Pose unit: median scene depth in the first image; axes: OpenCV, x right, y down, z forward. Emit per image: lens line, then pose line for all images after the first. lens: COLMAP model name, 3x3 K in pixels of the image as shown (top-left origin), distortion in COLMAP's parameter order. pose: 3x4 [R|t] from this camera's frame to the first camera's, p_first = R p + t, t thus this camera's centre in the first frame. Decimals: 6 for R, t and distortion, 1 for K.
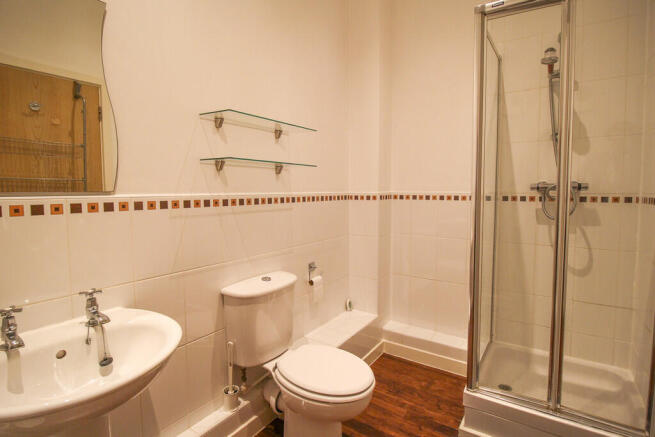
lens RADIAL K [[332.8, 0, 328.3], [0, 332.8, 211.9], [0, 0, 1]] dist [0.005663, -0.018484]
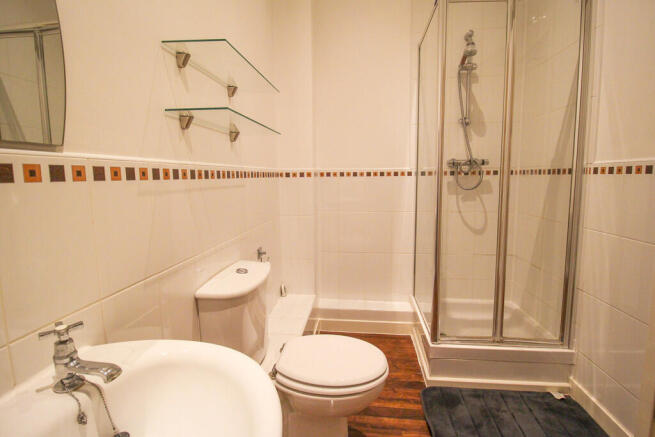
lens RADIAL K [[321.9, 0, 328.4], [0, 321.9, 212.8], [0, 0, 1]] dist [0.002203, -0.016896]
pose [[0.882743, -0.057525, 0.466322, -0.364655], [0.035878, 0.997832, 0.055176, 0.026582], [-0.468485, -0.031976, 0.882893, 0.227013]]
